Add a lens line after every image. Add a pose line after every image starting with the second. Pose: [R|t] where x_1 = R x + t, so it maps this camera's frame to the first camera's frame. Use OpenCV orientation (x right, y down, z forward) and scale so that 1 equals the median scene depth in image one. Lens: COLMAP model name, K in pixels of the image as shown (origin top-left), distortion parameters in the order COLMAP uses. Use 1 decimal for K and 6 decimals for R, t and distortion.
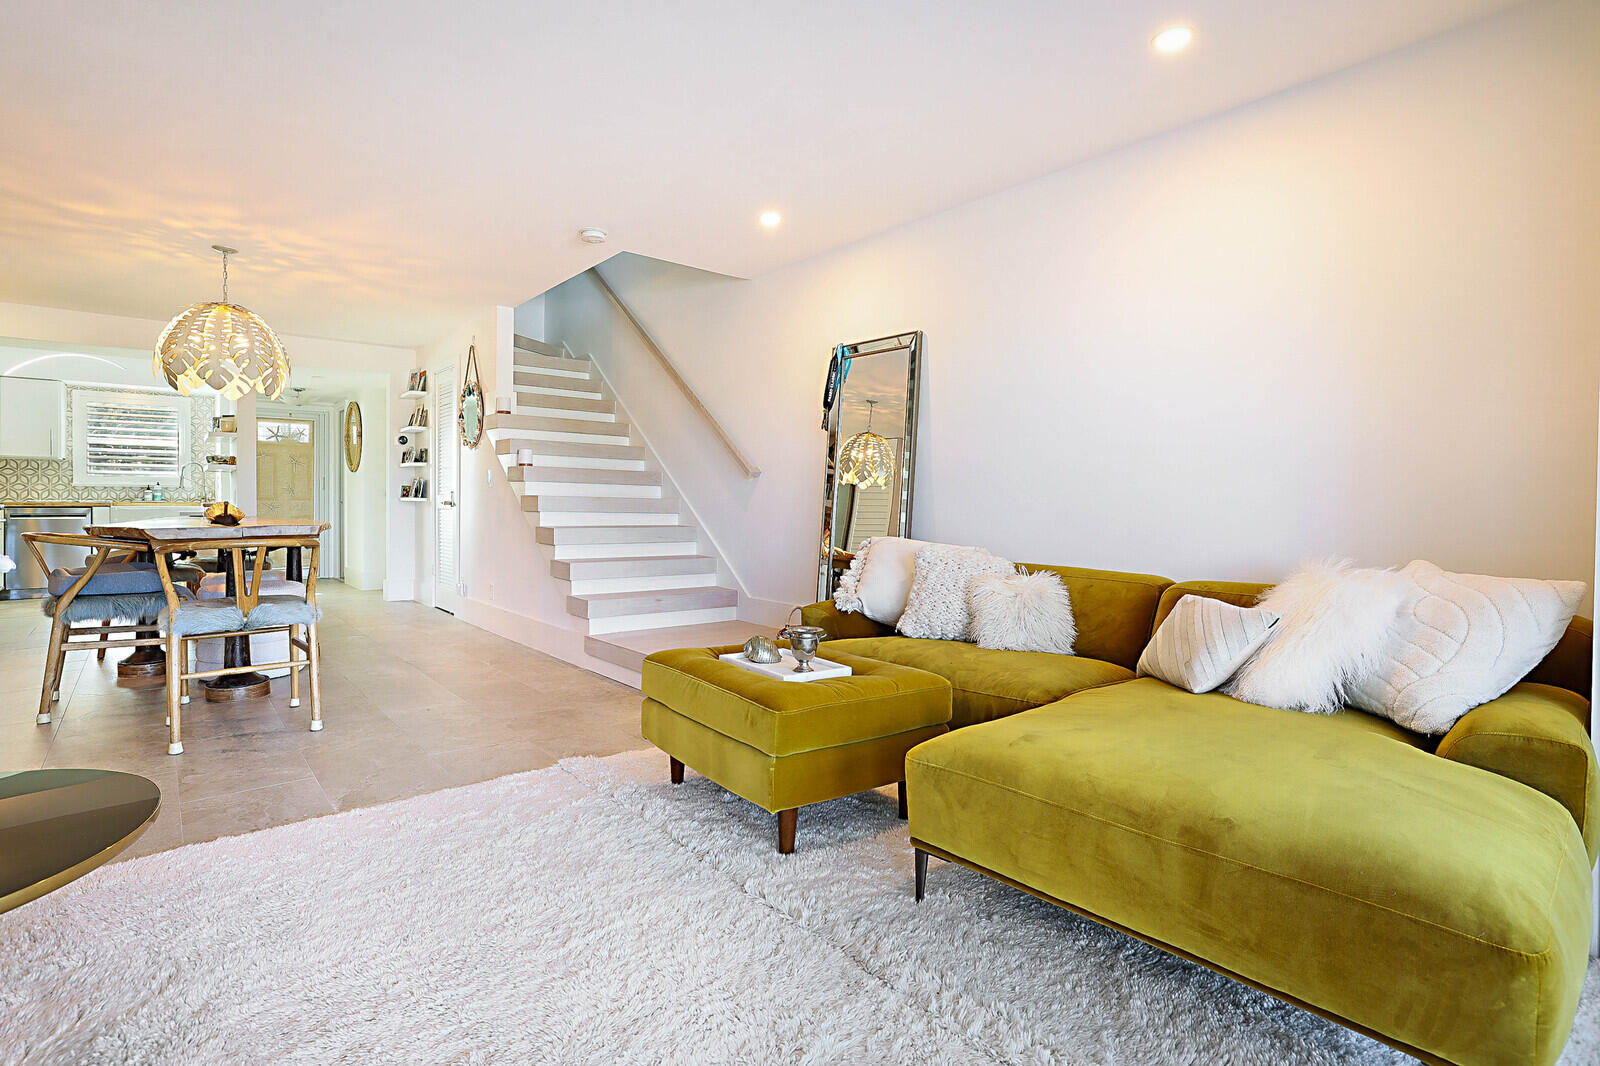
lens RADIAL K [[801.5, 0, 776.3], [0, 801.5, 504.9], [0, 0, 1]] dist [0.005002, 0.002200]
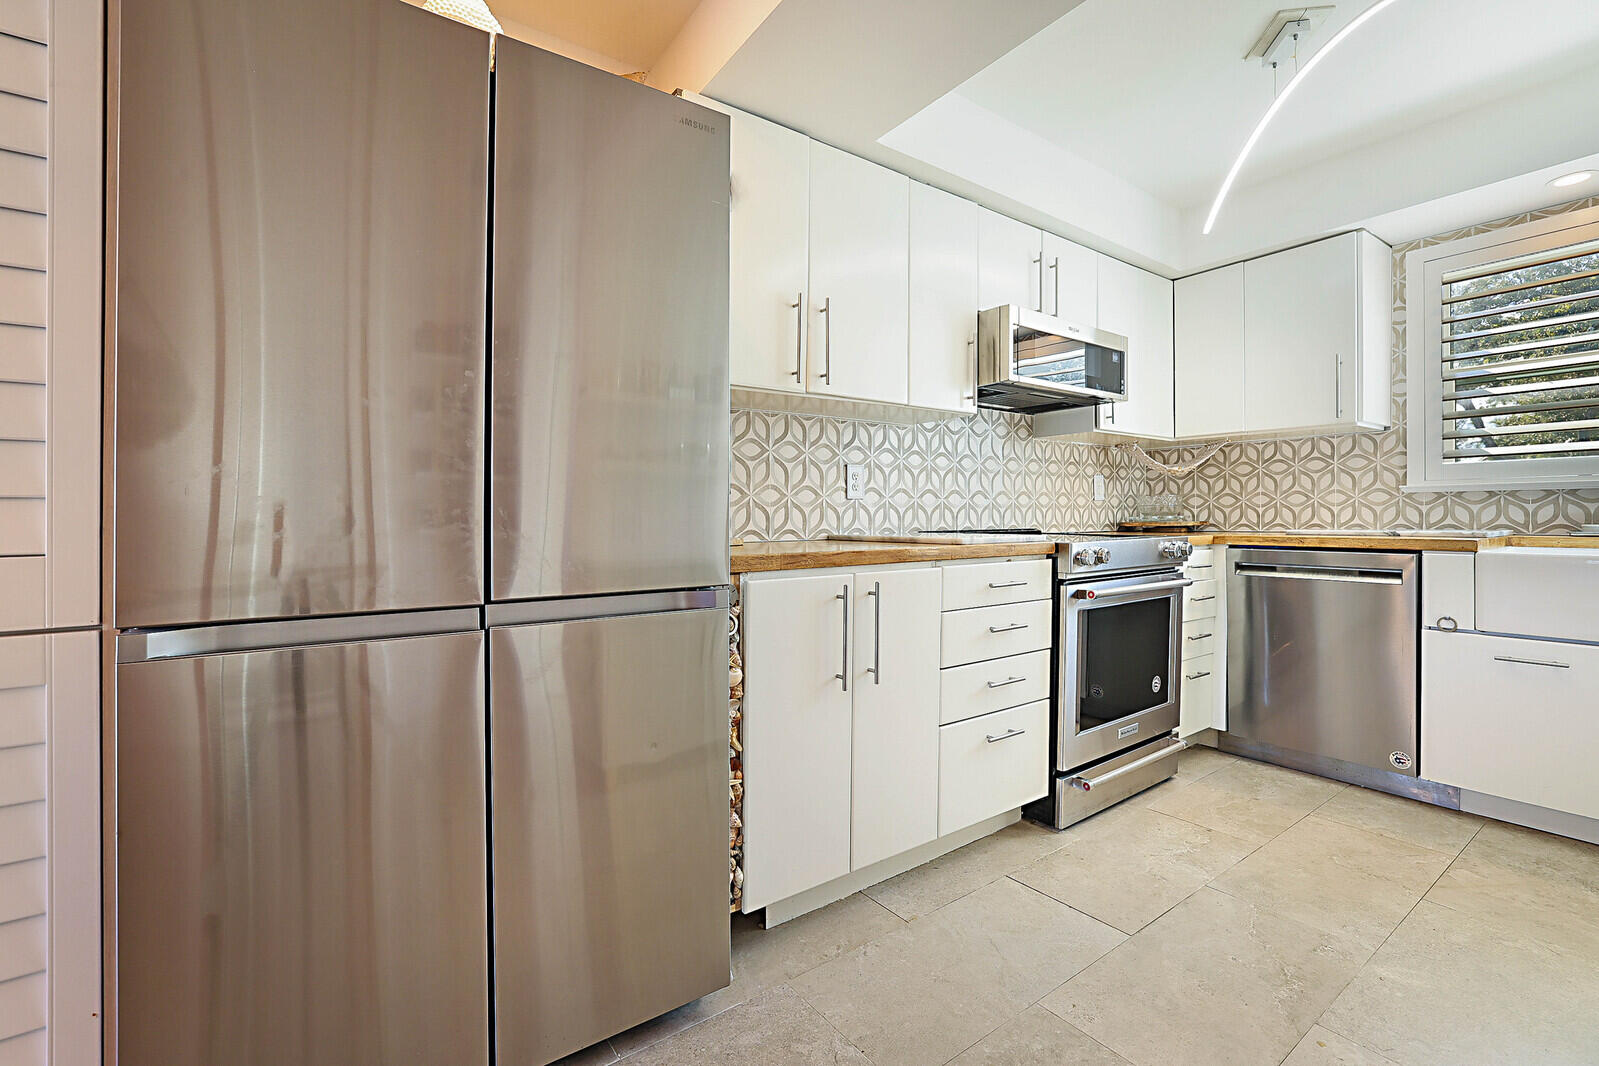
lens RADIAL K [[689.3, 0, 809.5], [0, 689.3, 523.5], [0, 0, 1]] dist [-0.025052, 0.008877]
pose [[-0.036600, 0.008910, -0.999290, -0.528666], [0.003392, 0.999956, 0.008792, -0.012352], [0.999324, -0.003068, -0.036628, 0.721600]]
